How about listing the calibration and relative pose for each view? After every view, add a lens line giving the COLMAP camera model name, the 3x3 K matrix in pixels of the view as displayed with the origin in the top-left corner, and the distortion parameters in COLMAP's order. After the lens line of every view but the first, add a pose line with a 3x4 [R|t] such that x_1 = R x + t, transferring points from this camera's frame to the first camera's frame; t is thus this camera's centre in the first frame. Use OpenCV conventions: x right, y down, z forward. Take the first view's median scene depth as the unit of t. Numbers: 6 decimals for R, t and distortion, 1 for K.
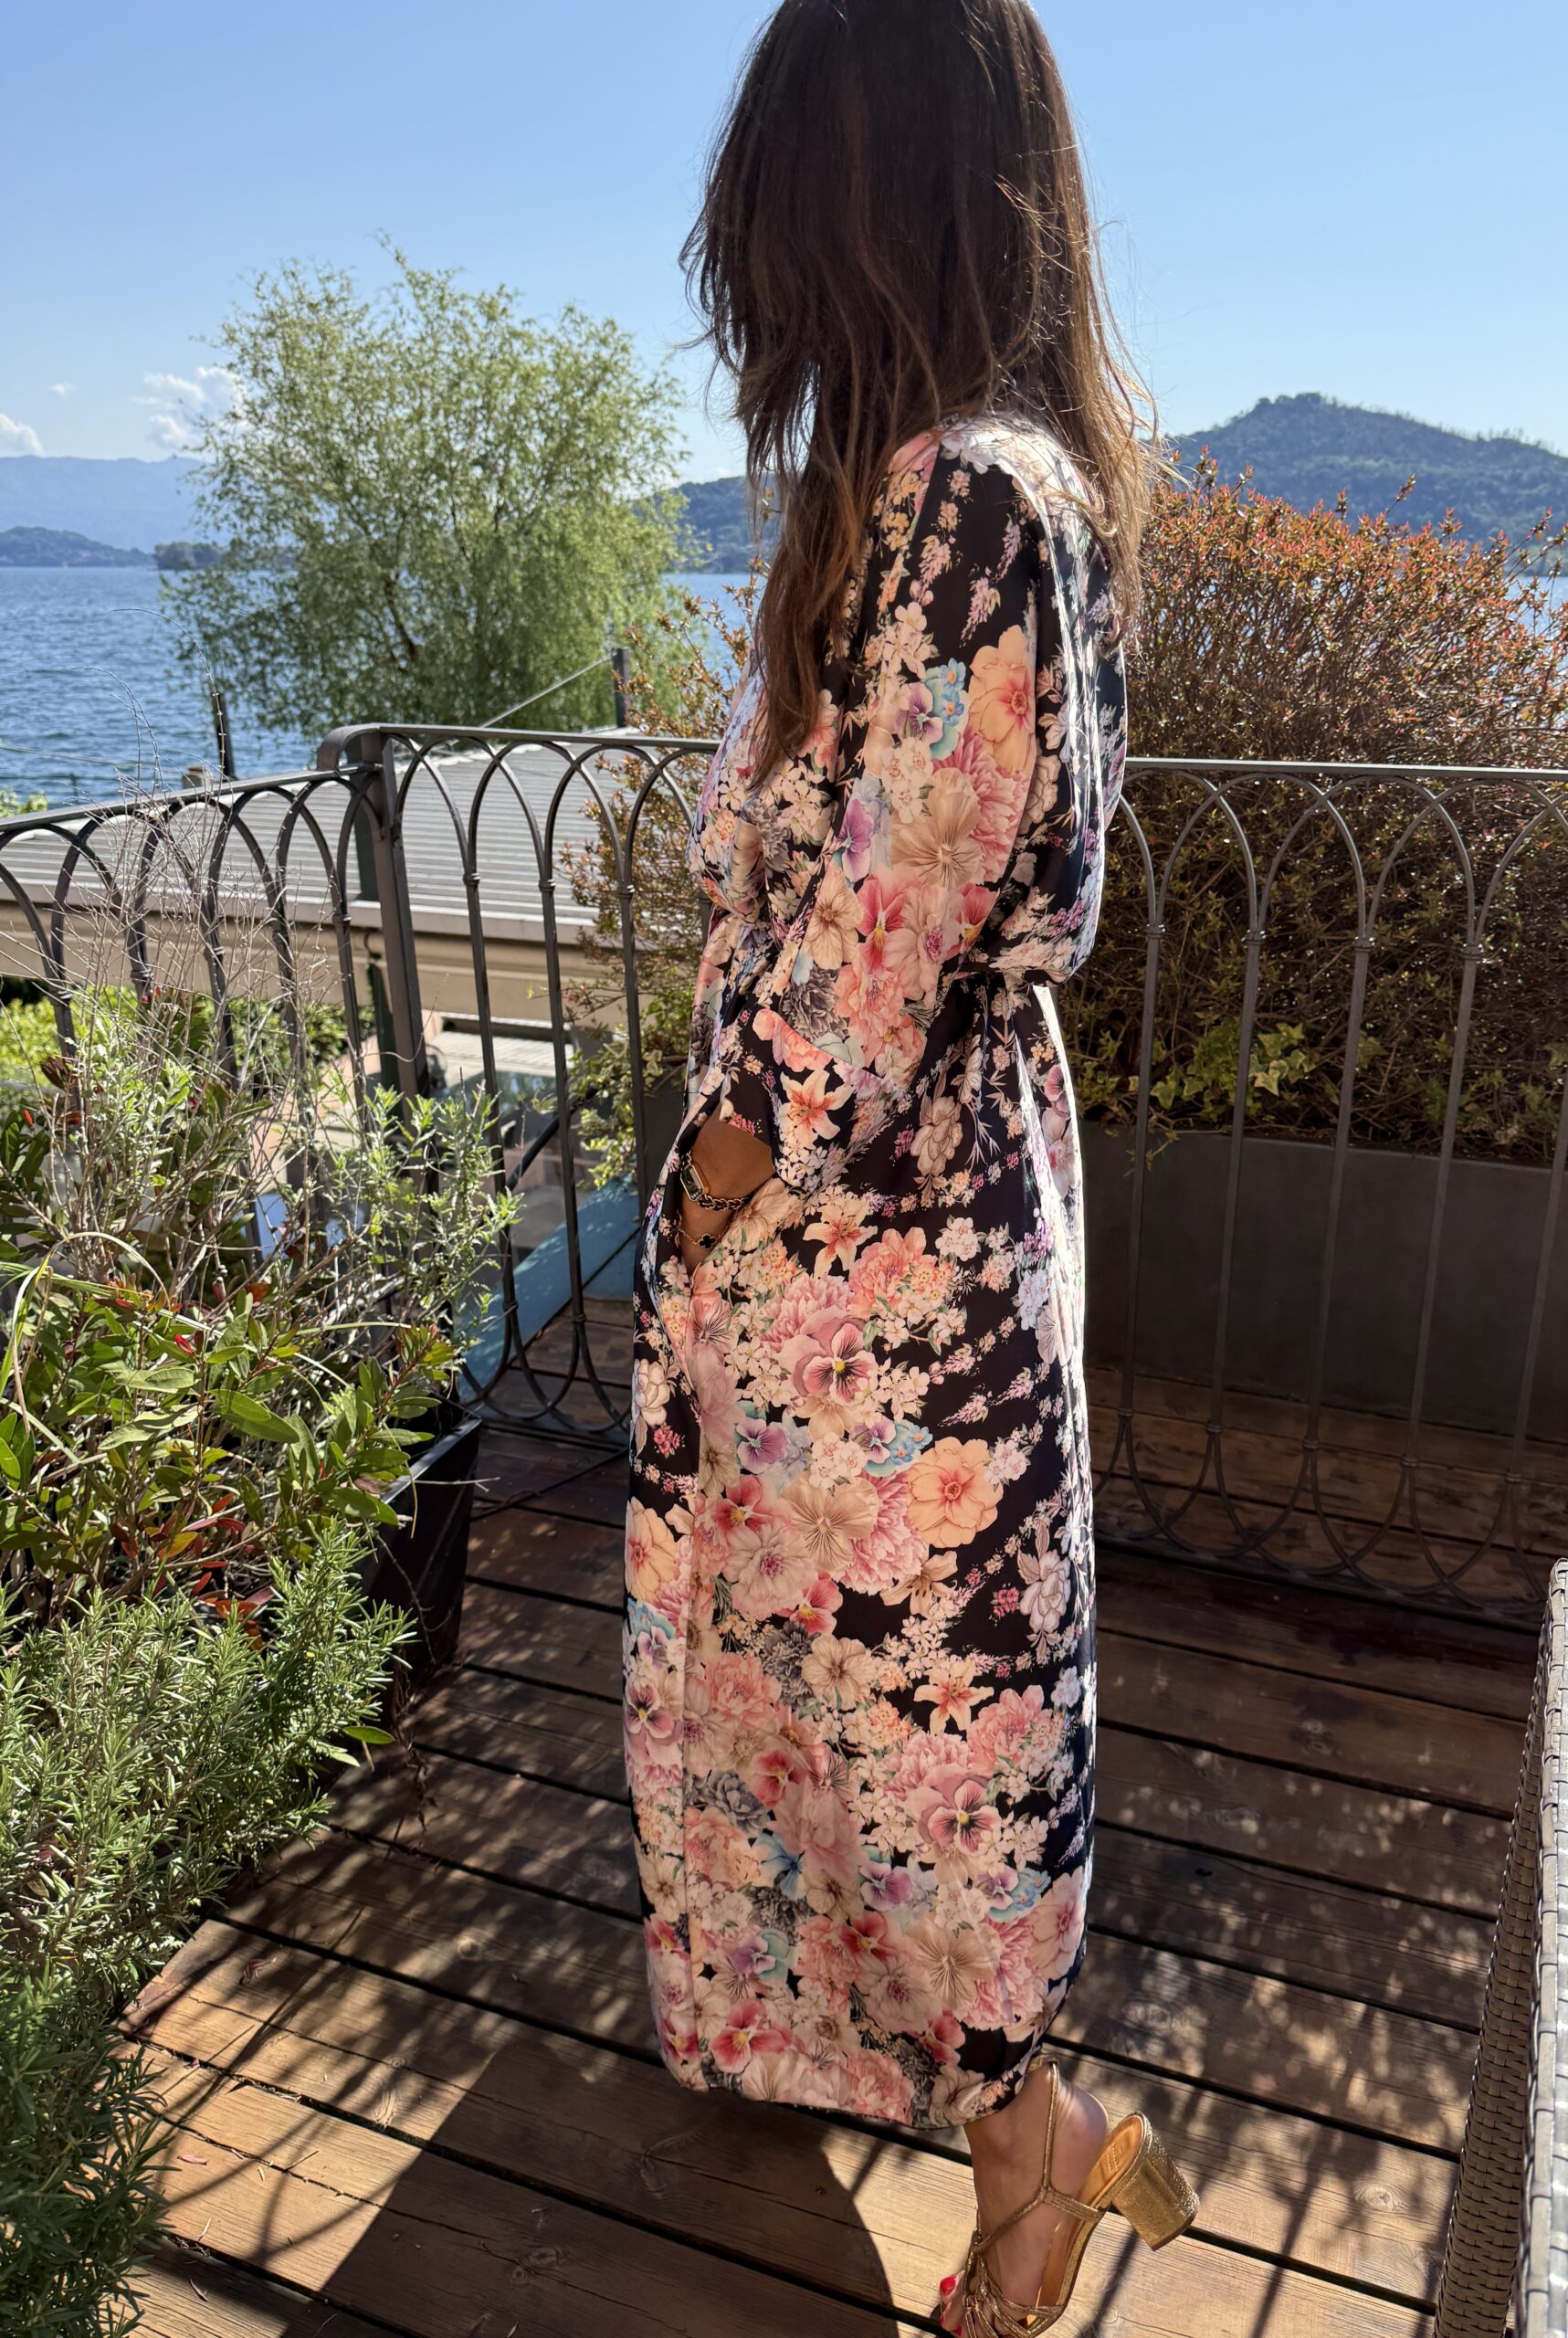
lens RADIAL K [[1614.7, 0, 851.1], [0, 1614.7, 1184.9], [0, 0, 1]] dist [0.000607, -0.004373]
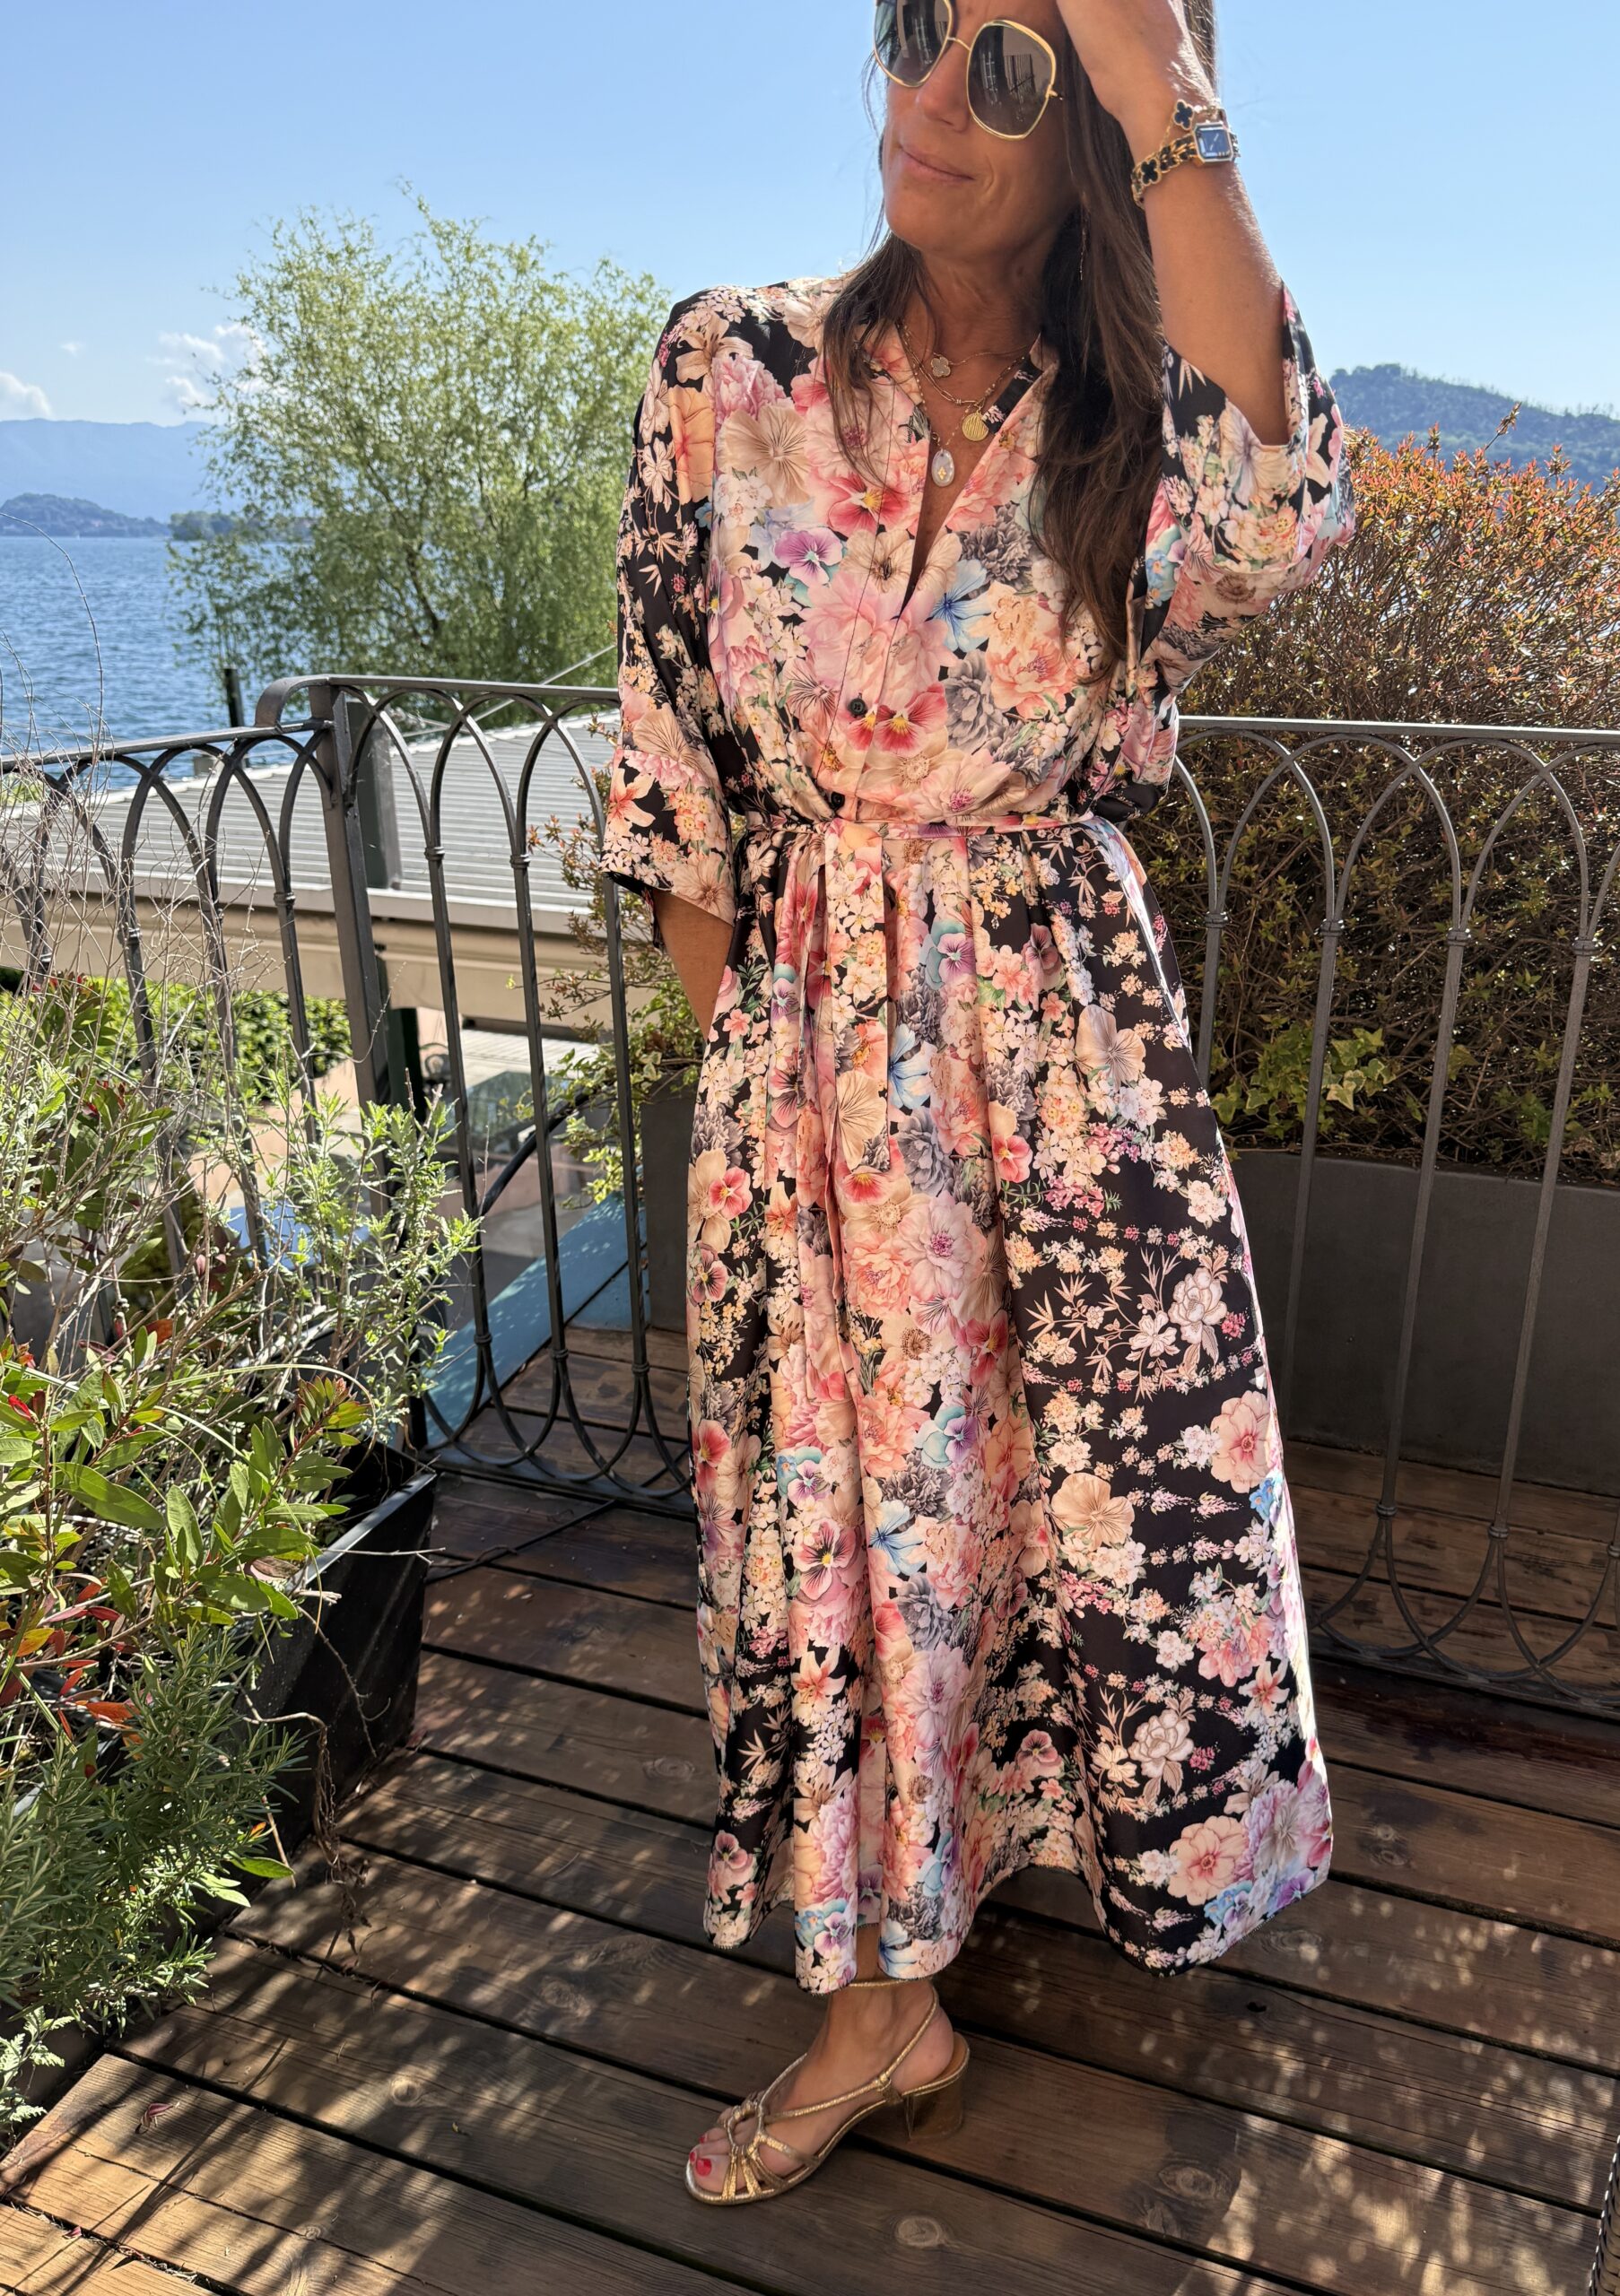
lens RADIAL K [[1612.0, 0, 915.3], [0, 1612.0, 1215.6], [0, 0, 1]] dist [-0.004762, 0.004582]
pose [[0.999945, 0.010265, 0.002036, 0.024358], [-0.010297, 0.999812, 0.016439, -0.010033], [-0.001867, -0.016459, 0.999863, 0.121201]]
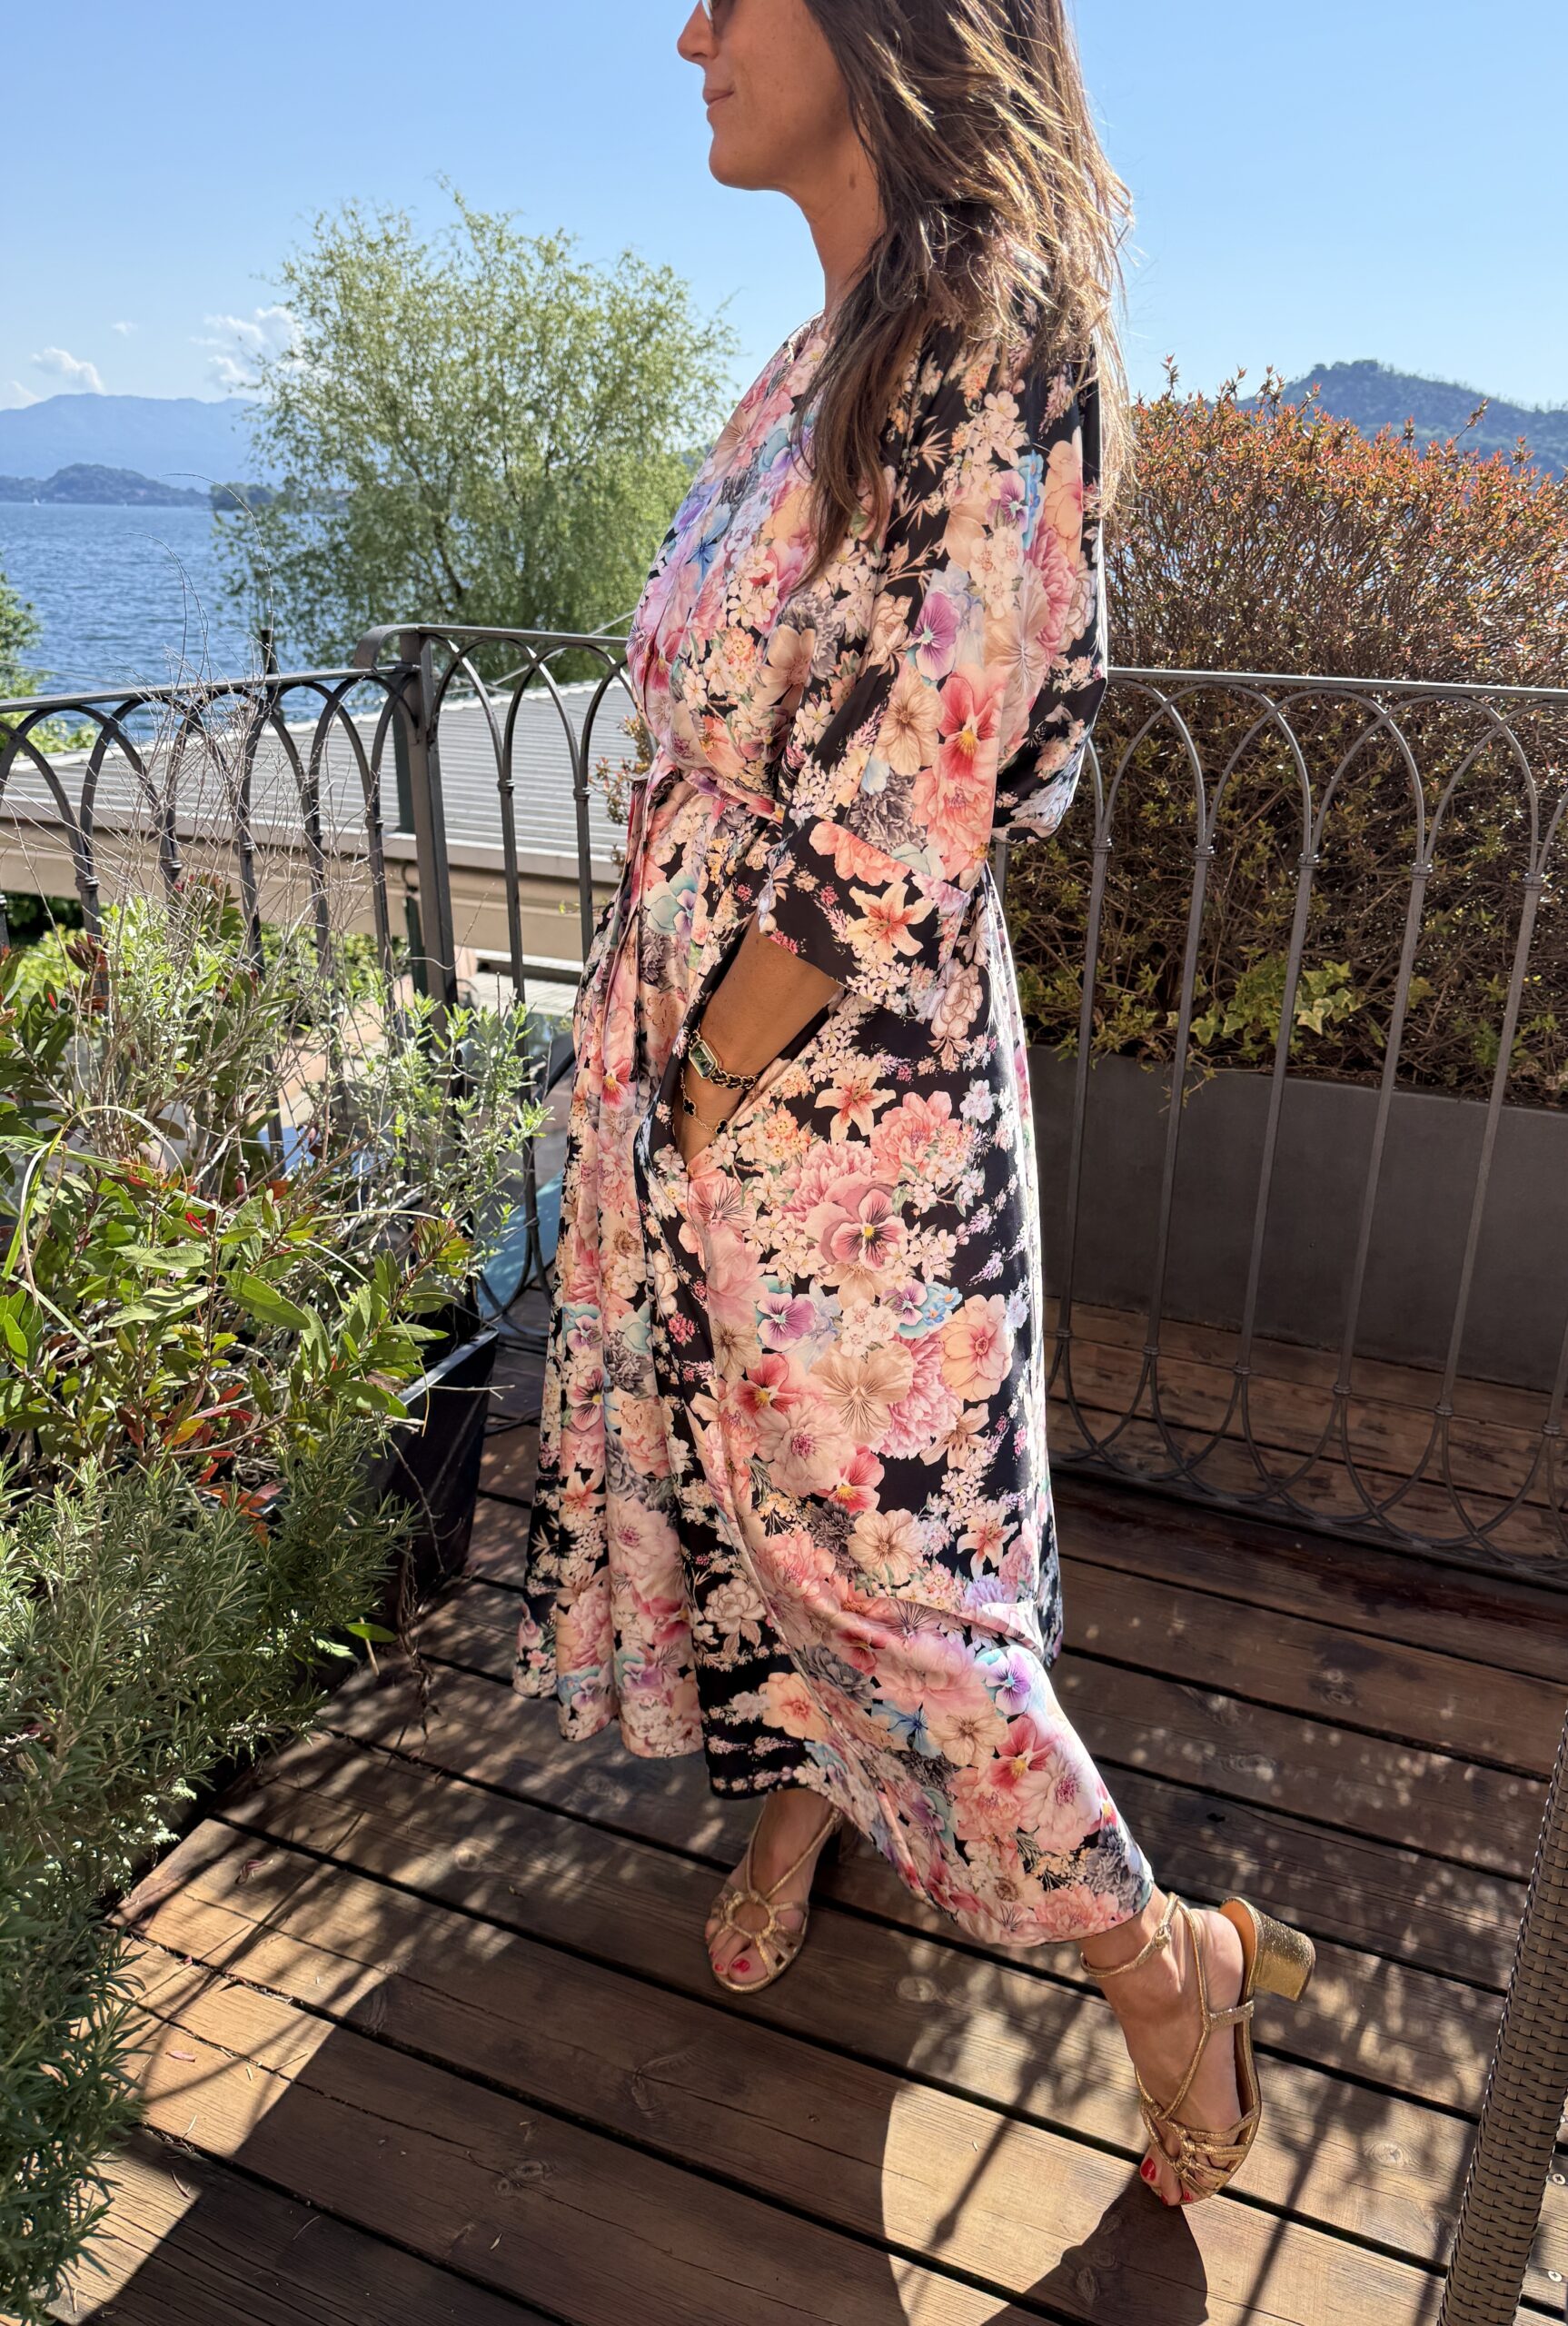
lens RADIAL K [[1580.8, 0, 837.6], [0, 1580.8, 1180.3], [0, 0, 1]] dist [0.001406, -0.003164]
pose [[0.999110, 0.036057, -0.021874, -0.003653], [-0.035777, 0.999274, 0.013061, 0.031348], [0.022329, -0.012266, 0.999675, 0.036431]]
